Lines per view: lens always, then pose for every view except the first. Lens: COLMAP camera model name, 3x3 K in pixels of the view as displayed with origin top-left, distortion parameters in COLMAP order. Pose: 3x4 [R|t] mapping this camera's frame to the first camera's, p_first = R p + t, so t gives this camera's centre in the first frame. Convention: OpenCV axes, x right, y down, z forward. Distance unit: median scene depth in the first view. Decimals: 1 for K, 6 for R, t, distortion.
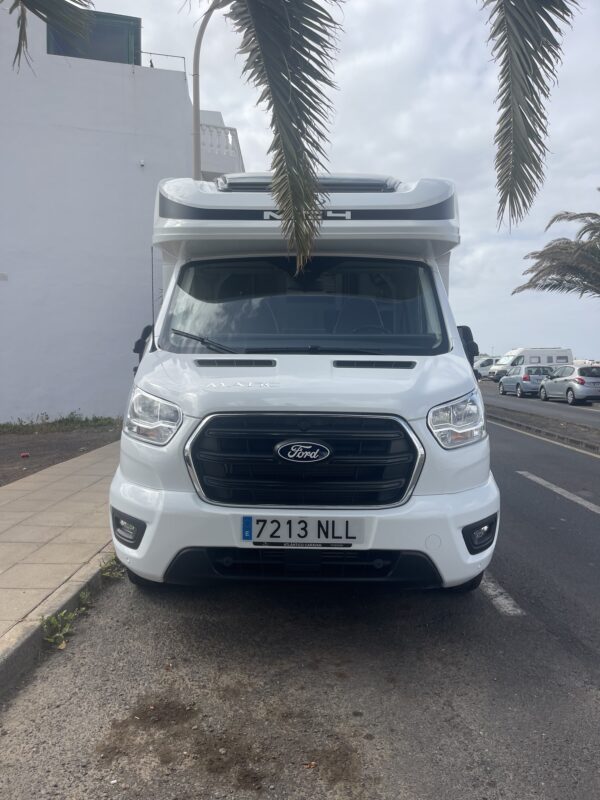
lens RADIAL K [[609.0, 0, 289.6], [0, 609.0, 400.5], [0, 0, 1]] dist [0.069364, -0.095602]
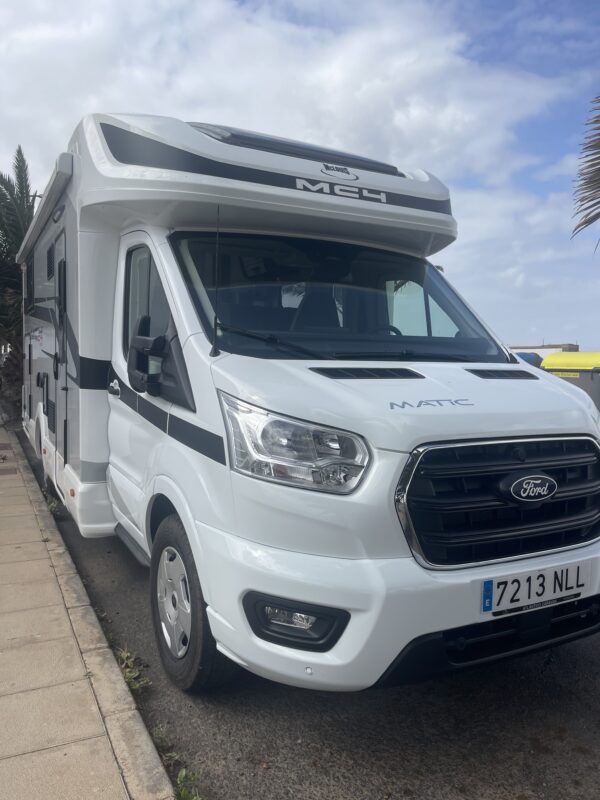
lens RADIAL K [[609.0, 0, 289.6], [0, 609.0, 400.5], [0, 0, 1]] dist [0.069364, -0.095602]
pose [[0.874777, -0.023550, 0.483953, -0.627133], [0.020465, 0.999723, 0.011657, -0.044485], [-0.484094, -0.000294, 0.875016, 0.442025]]
